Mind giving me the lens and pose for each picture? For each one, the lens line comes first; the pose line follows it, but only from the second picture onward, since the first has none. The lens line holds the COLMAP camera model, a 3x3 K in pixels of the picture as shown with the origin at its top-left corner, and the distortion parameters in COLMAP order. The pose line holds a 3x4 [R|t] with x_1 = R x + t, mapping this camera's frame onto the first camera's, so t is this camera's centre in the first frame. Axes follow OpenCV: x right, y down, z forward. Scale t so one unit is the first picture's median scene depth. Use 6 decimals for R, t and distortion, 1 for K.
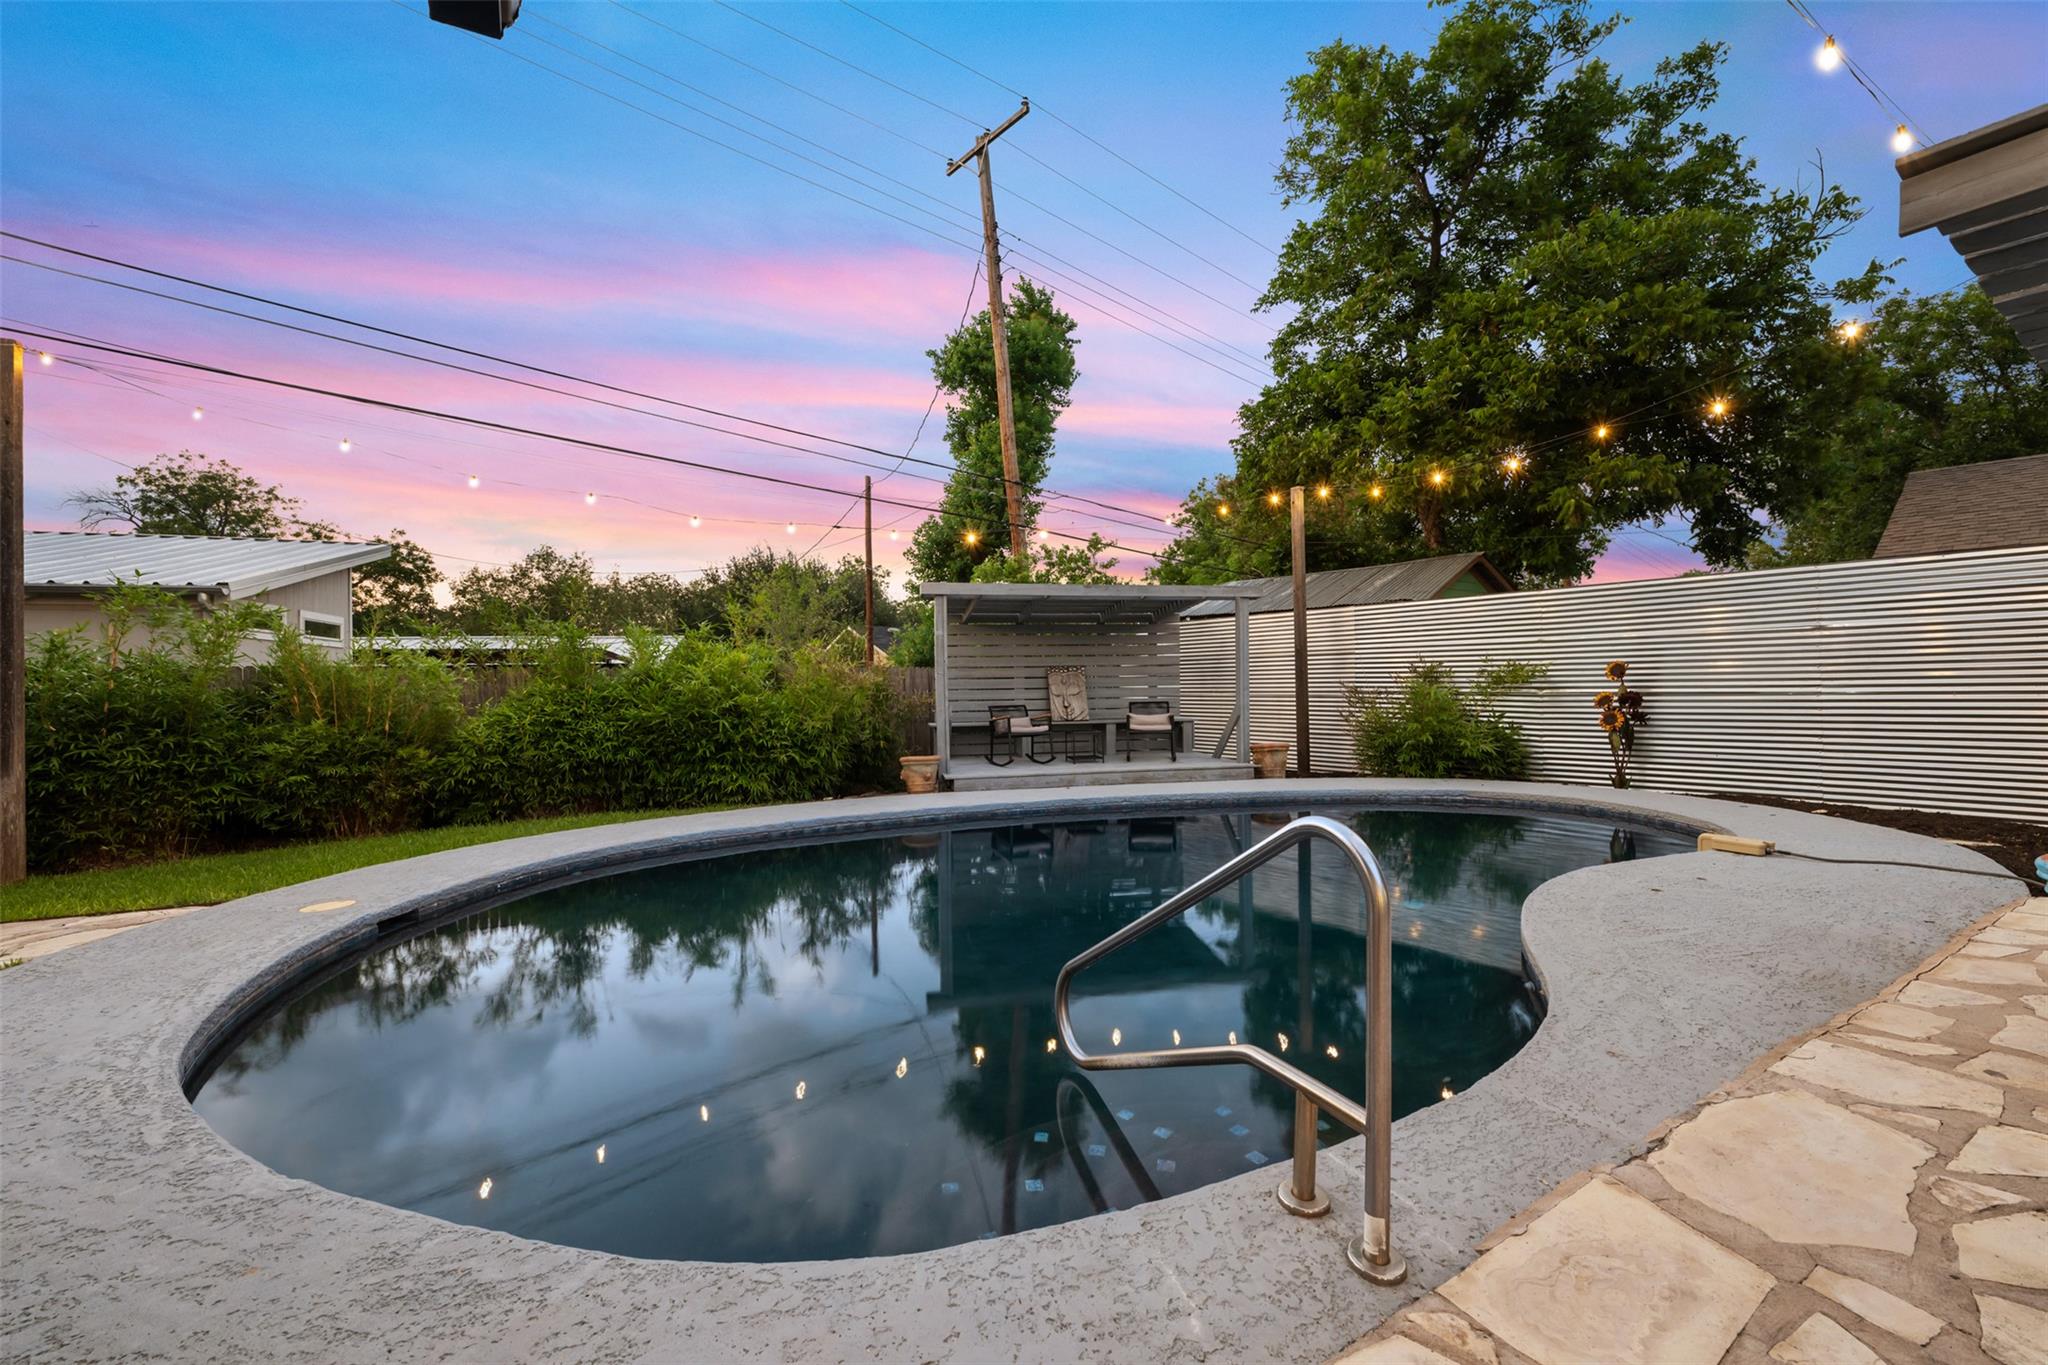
lens RADIAL K [[814.5, 0, 1019.2], [0, 814.5, 683.1], [0, 0, 1]] dist [0.001089, 0.000023]
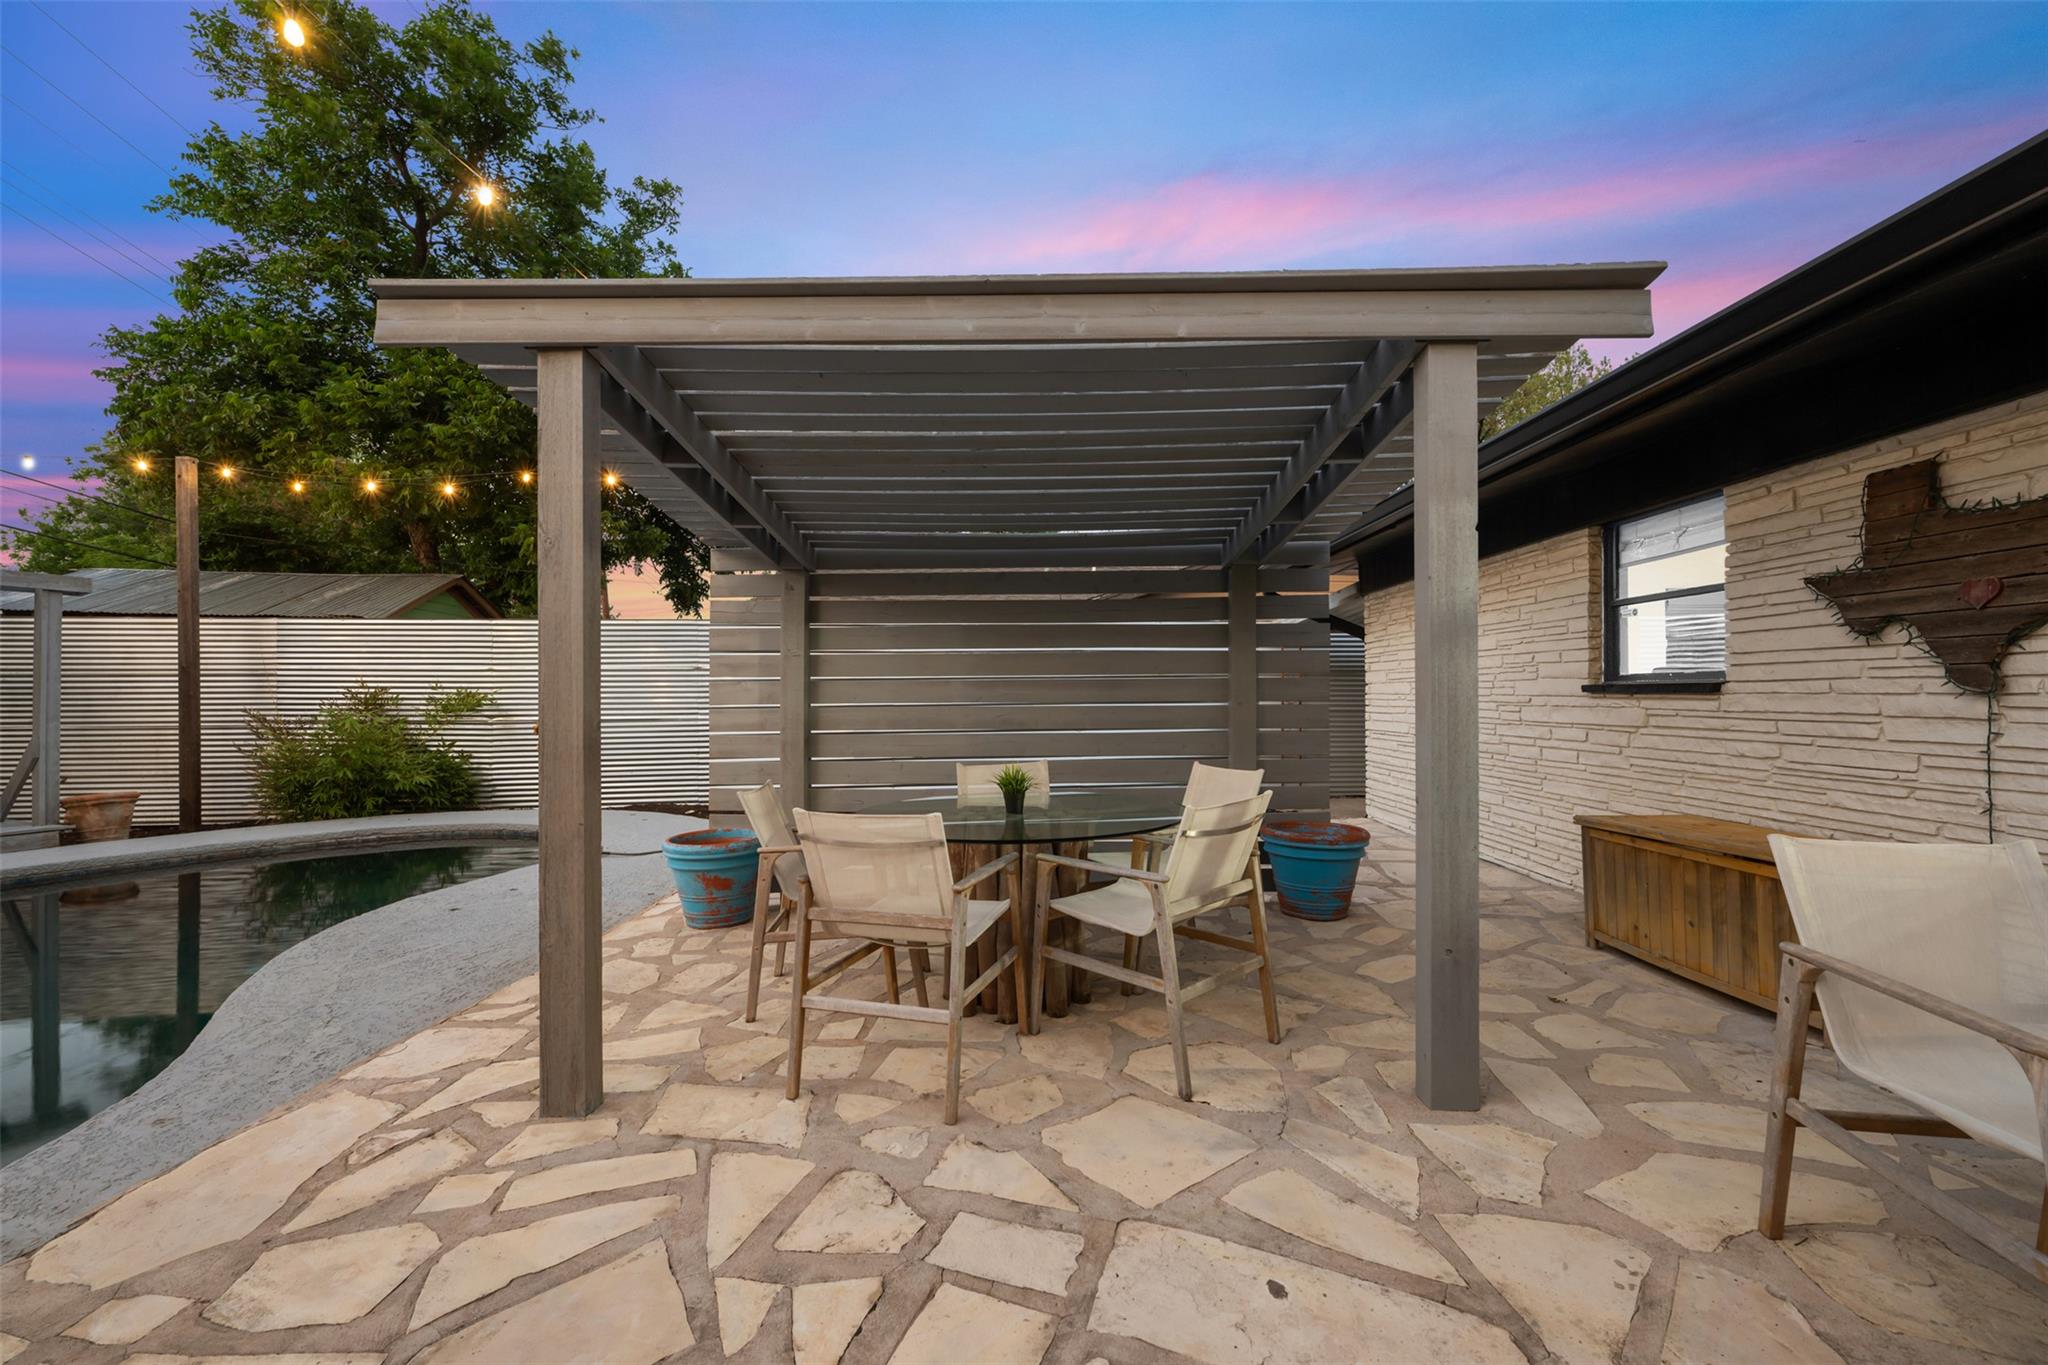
lens RADIAL K [[814.5, 0, 1023.0], [0, 814.5, 692.0], [0, 0, 1]] dist [0.001089, 0.000023]
pose [[0.536185, 0.017141, 0.843926, 0.116605], [-0.002177, 0.999819, -0.018924, -0.005046], [-0.844097, 0.008310, 0.536125, -0.085154]]
